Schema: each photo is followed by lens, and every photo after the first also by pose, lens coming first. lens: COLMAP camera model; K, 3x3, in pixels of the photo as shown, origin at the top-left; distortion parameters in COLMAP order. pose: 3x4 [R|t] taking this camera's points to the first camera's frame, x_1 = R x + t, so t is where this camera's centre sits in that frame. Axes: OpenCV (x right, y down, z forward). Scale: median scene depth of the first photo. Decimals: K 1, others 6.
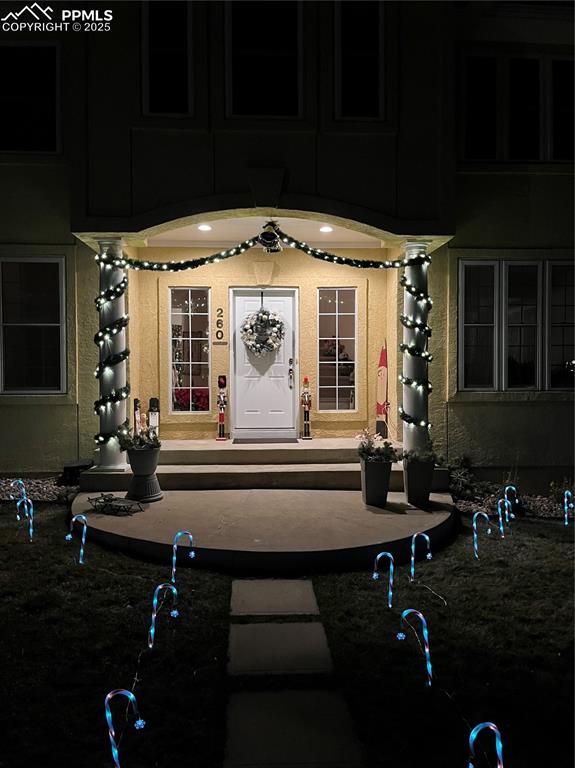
lens RADIAL K [[580.5, 0, 287.5], [0, 580.5, 384.0], [0, 0, 1]] dist [-0.002257, -0.000772]
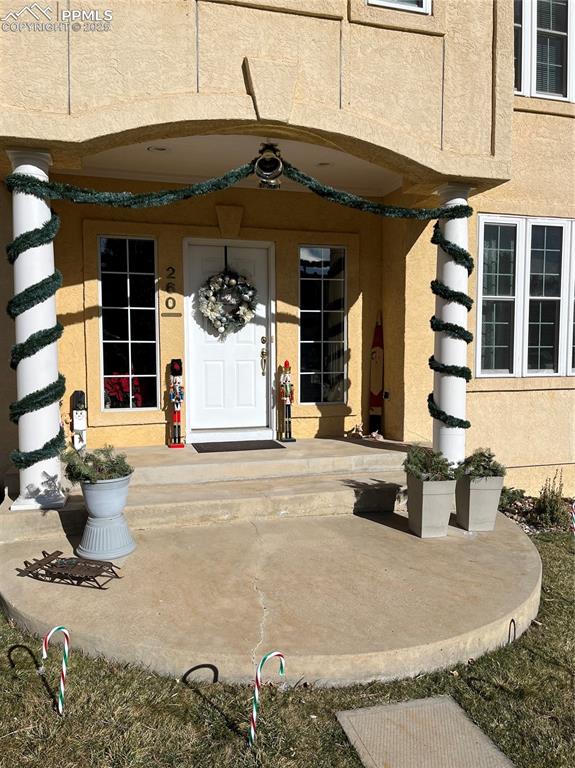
lens RADIAL K [[604.4, 0, 287.5], [0, 604.4, 384.0], [0, 0, 1]] dist [0.006036, 0.004093]
pose [[0.973592, -0.010582, 0.228050, -0.149622], [0.001354, 0.999175, 0.040584, -0.013753], [-0.228291, -0.039203, 0.972803, 0.220218]]
